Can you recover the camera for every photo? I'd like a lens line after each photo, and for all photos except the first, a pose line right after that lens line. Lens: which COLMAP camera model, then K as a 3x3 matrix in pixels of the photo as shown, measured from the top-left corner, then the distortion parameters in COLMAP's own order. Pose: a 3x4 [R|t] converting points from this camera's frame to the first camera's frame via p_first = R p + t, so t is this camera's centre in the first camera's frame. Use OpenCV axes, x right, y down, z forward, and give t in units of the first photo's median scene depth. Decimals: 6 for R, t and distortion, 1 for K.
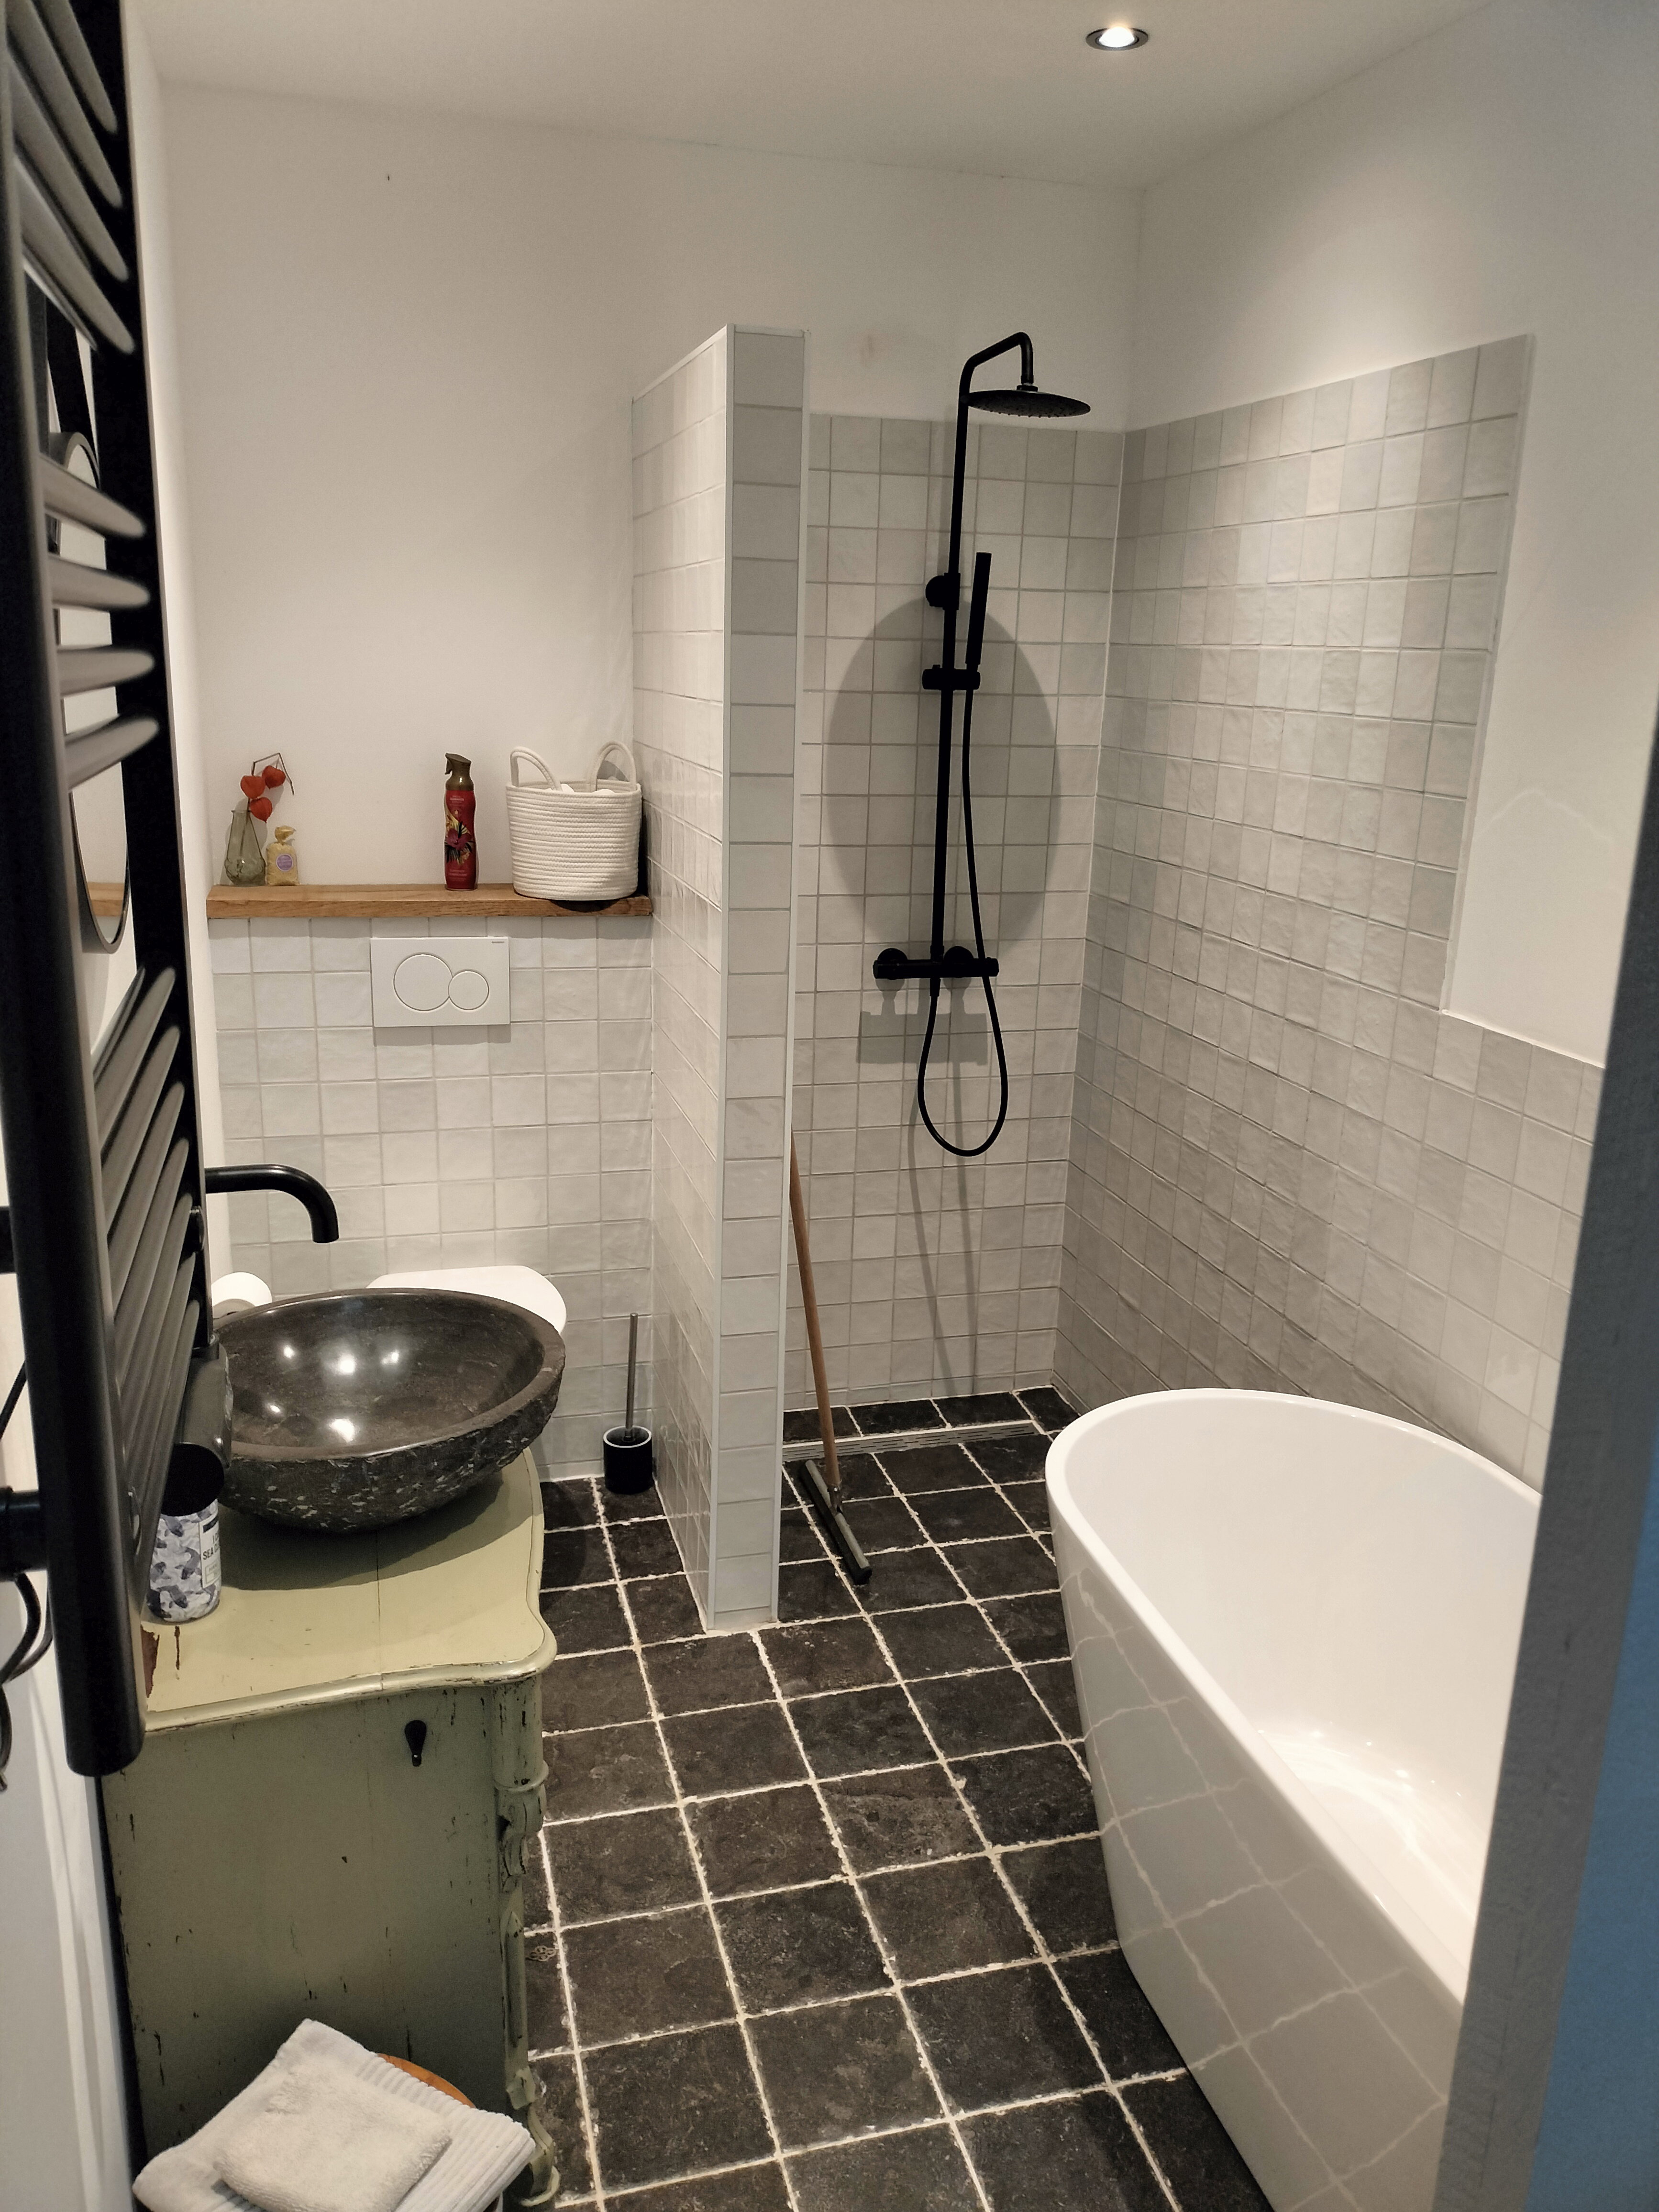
lens RADIAL K [[1712.1, 0, 829.5], [0, 1712.1, 1106.0], [0, 0, 1]] dist [0.106177, -0.185746]
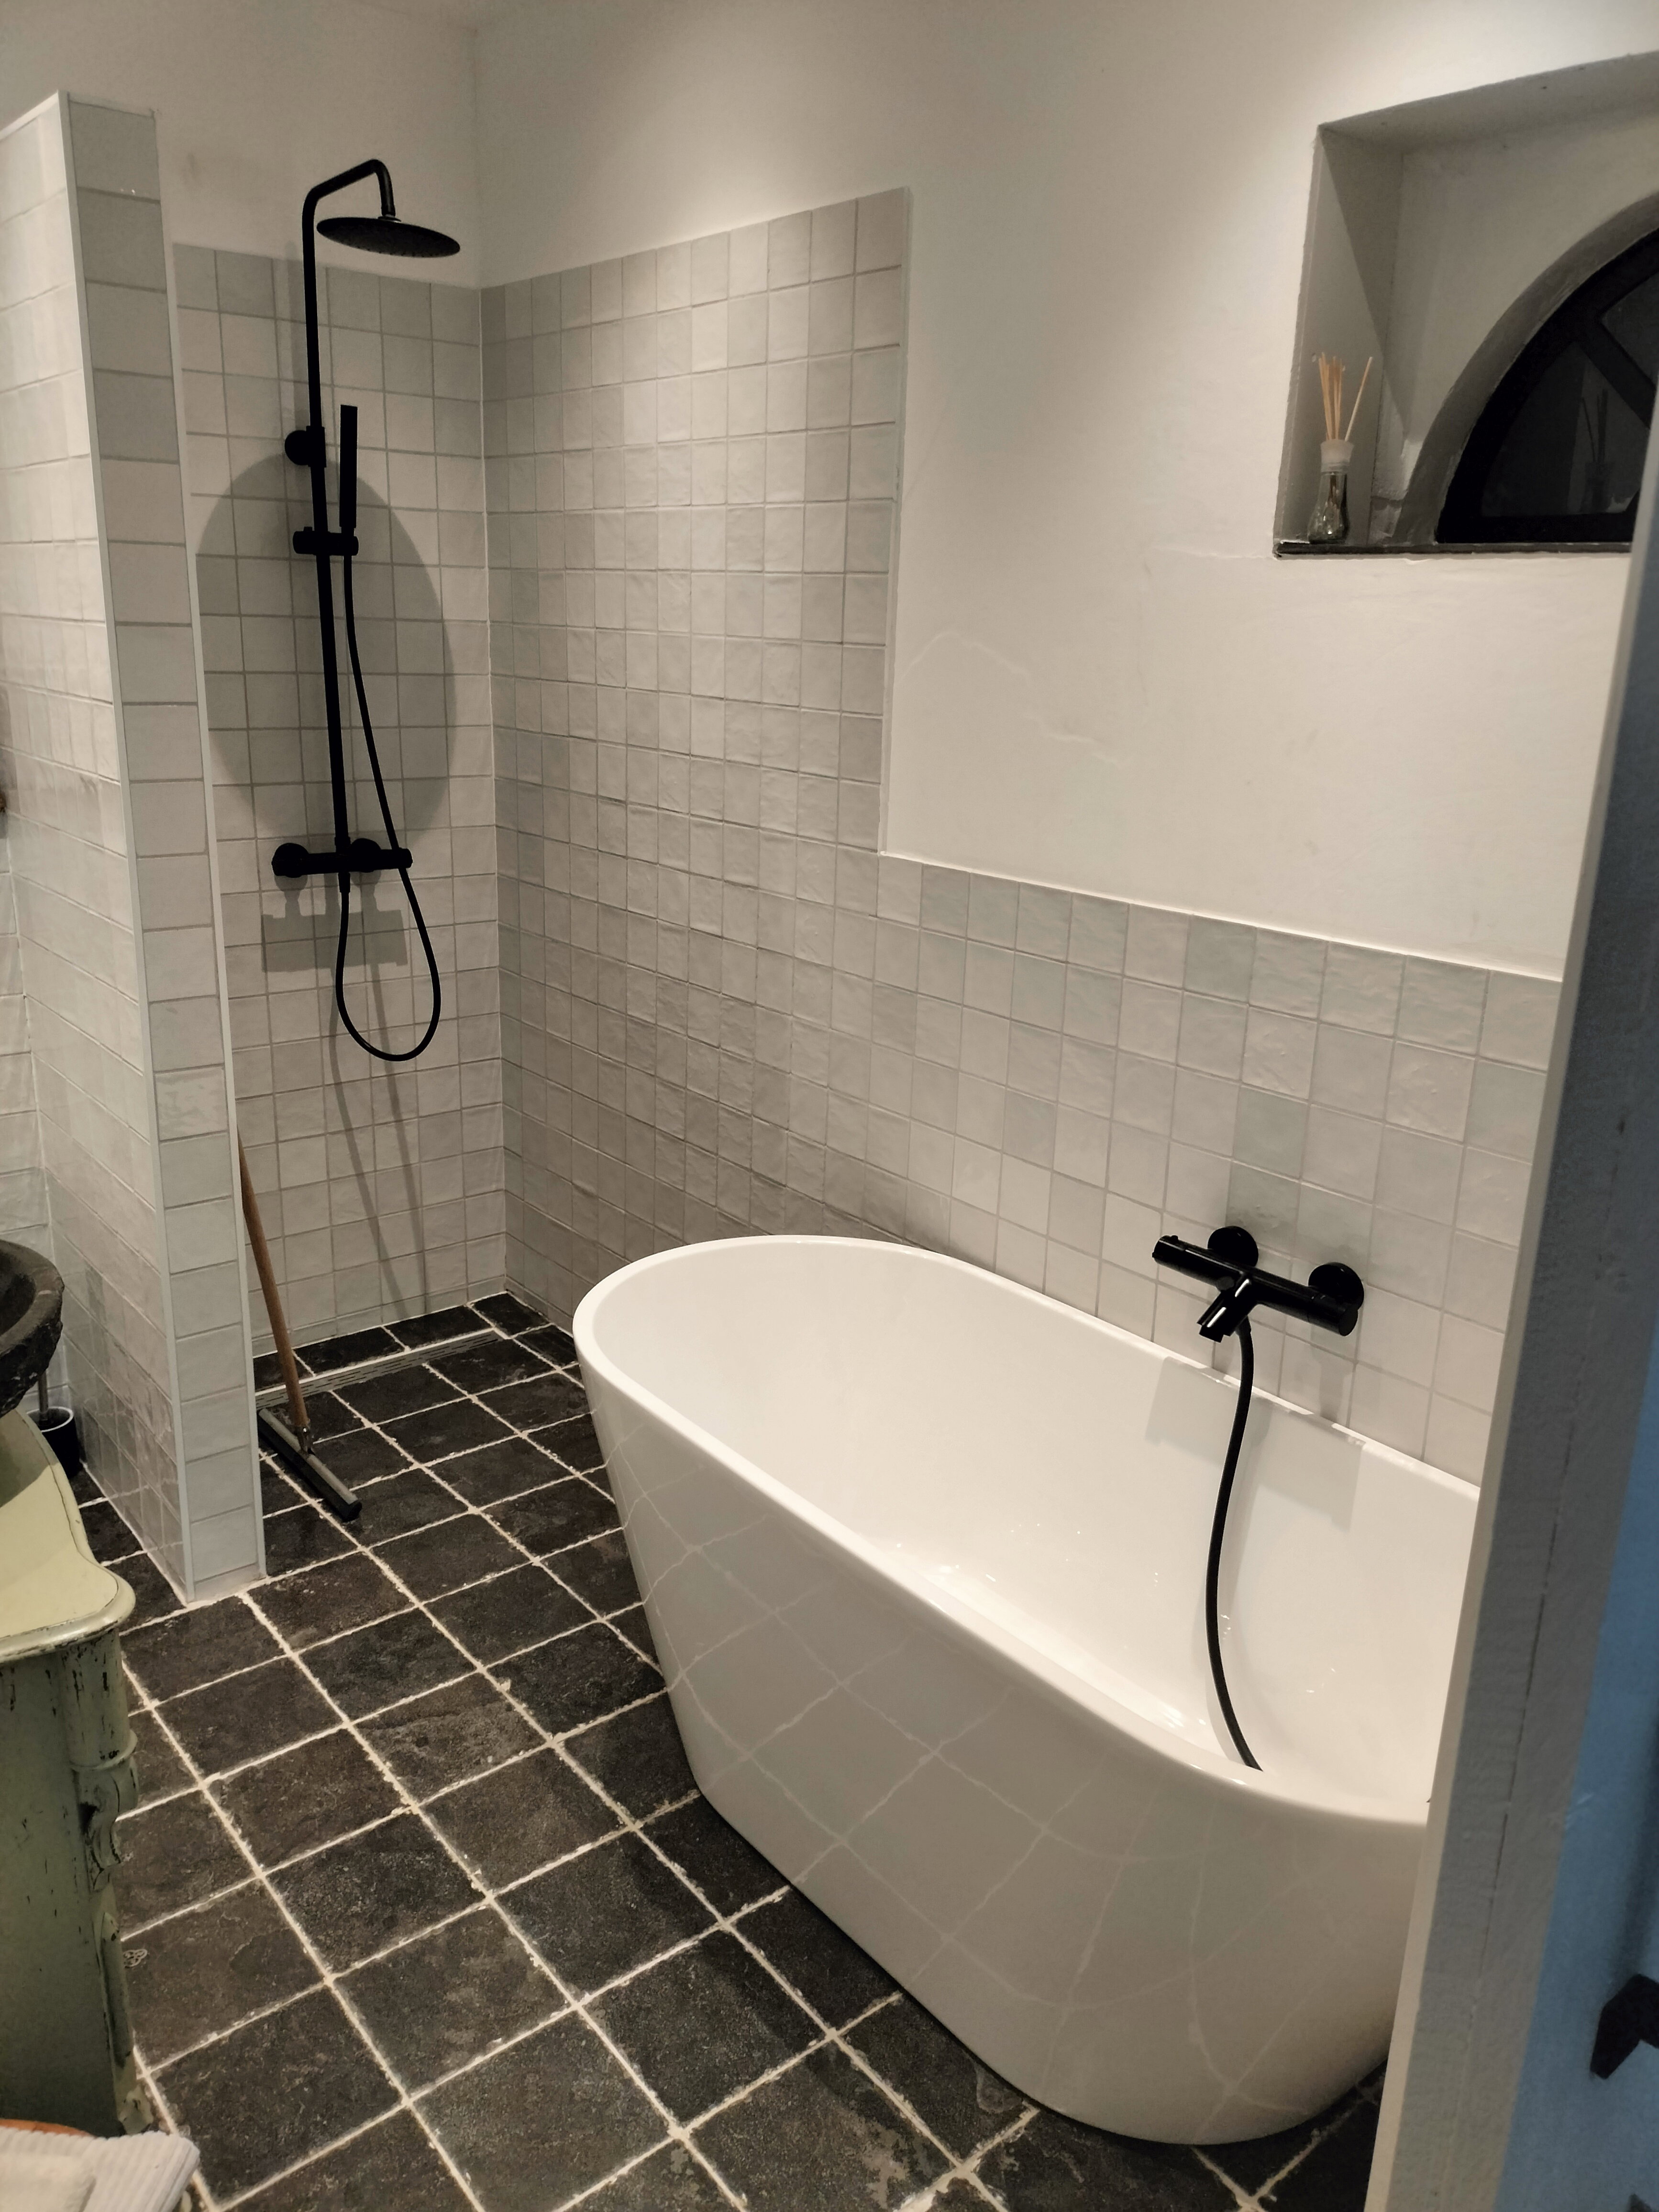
lens RADIAL K [[1678.2, 0, 835.7], [0, 1678.2, 1121.0], [0, 0, 1]] dist [0.101701, -0.173972]
pose [[0.909539, -0.118370, 0.398405, -0.090215], [0.106304, 0.992956, 0.052332, 0.046010], [-0.401793, -0.005246, 0.915716, 0.059460]]
